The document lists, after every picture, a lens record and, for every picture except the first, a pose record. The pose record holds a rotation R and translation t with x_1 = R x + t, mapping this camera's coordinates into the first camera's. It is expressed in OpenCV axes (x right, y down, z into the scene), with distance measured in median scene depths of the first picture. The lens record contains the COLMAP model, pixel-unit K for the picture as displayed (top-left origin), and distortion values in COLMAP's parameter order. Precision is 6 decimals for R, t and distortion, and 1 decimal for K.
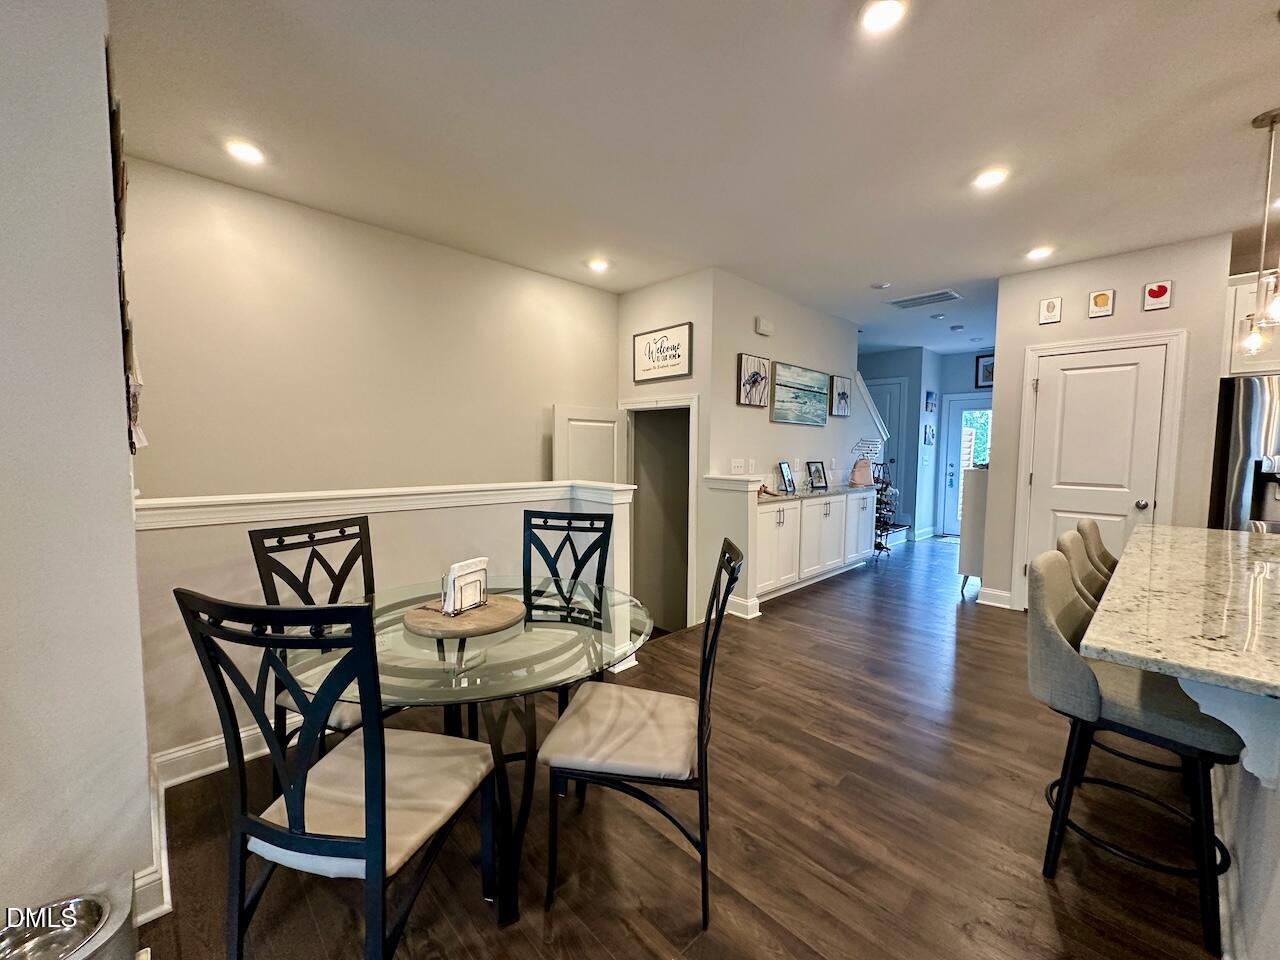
lens RADIAL K [[512.8, 0, 637.6], [0, 512.8, 480.1], [0, 0, 1]] dist [-0.002212, 0.000739]
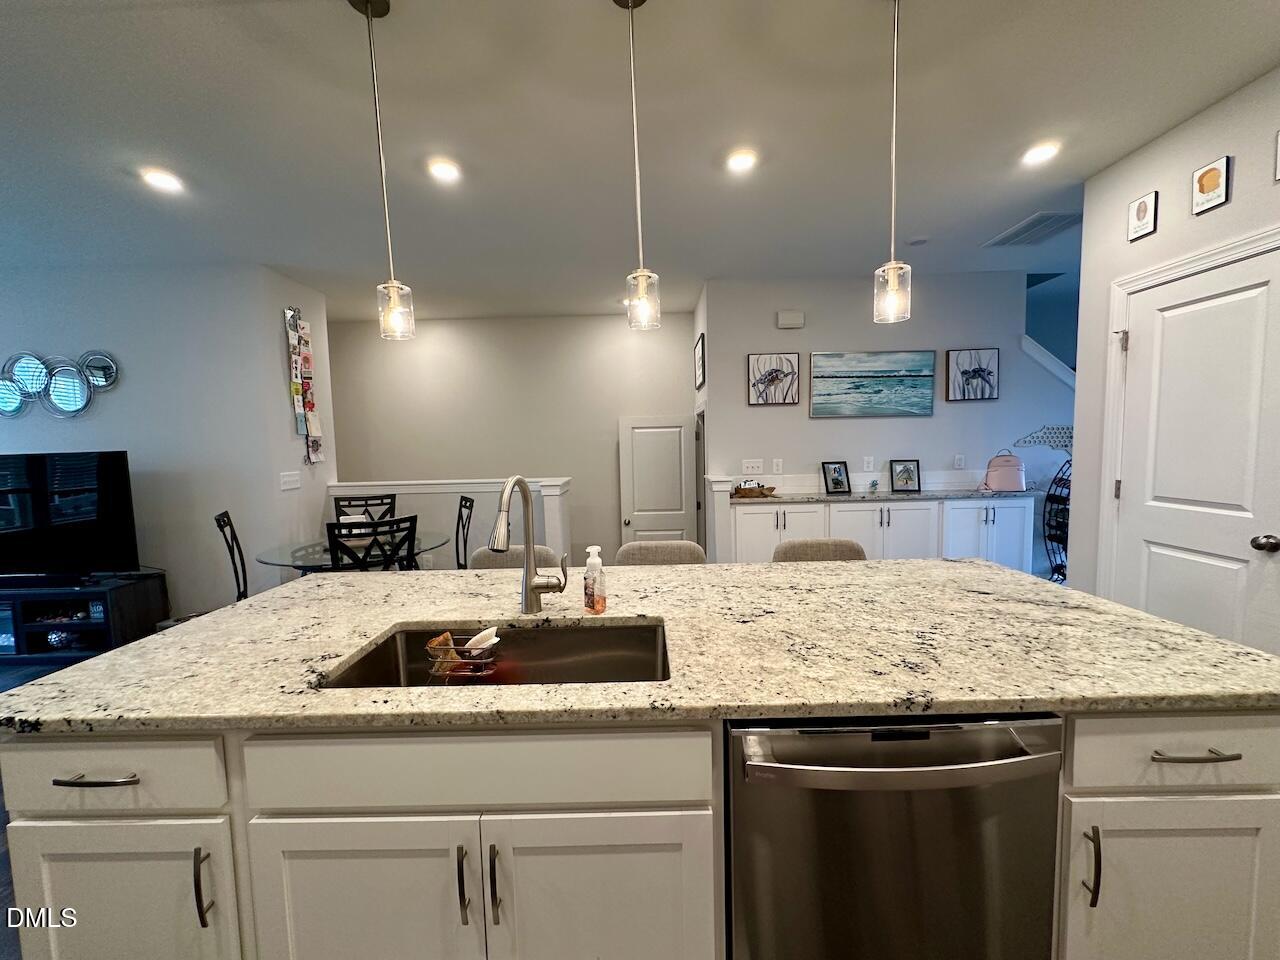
lens RADIAL K [[512.8, 0, 632.3], [0, 512.8, 485.0], [0, 0, 1]] dist [-0.002212, 0.000739]
pose [[0.712951, 0.030268, -0.700560, 0.815294], [-0.013144, 0.999469, 0.029807, -0.019431], [0.701091, -0.012043, 0.712970, 0.130874]]
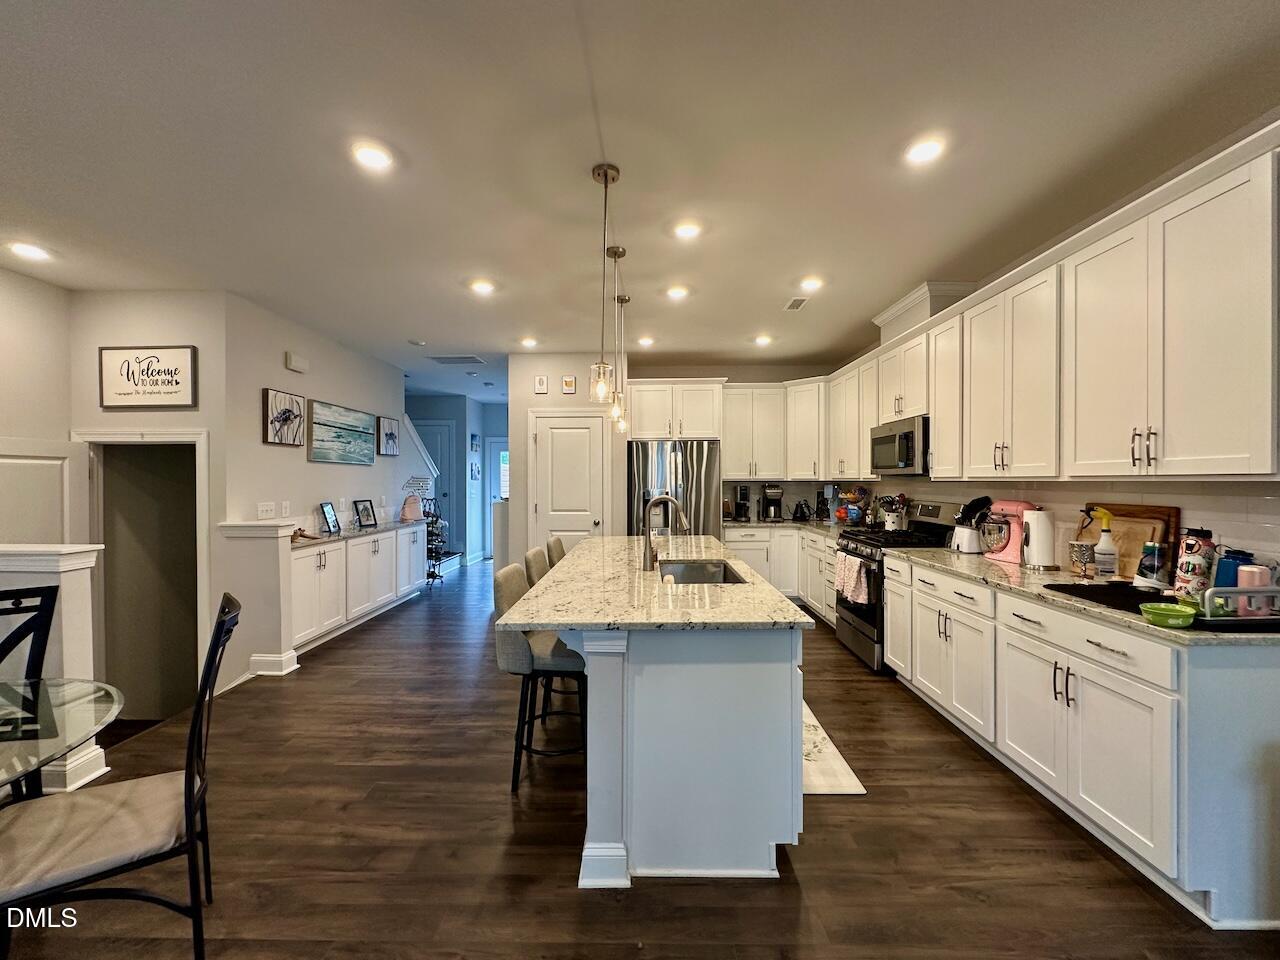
lens RADIAL K [[512.8, 0, 639.8], [0, 512.8, 481.2], [0, 0, 1]] dist [-0.002212, 0.000739]
pose [[0.700880, -0.013322, 0.713155, 0.012265], [0.054072, 0.997941, -0.034499, -0.011996], [-0.711227, 0.062742, 0.700157, -0.128641]]
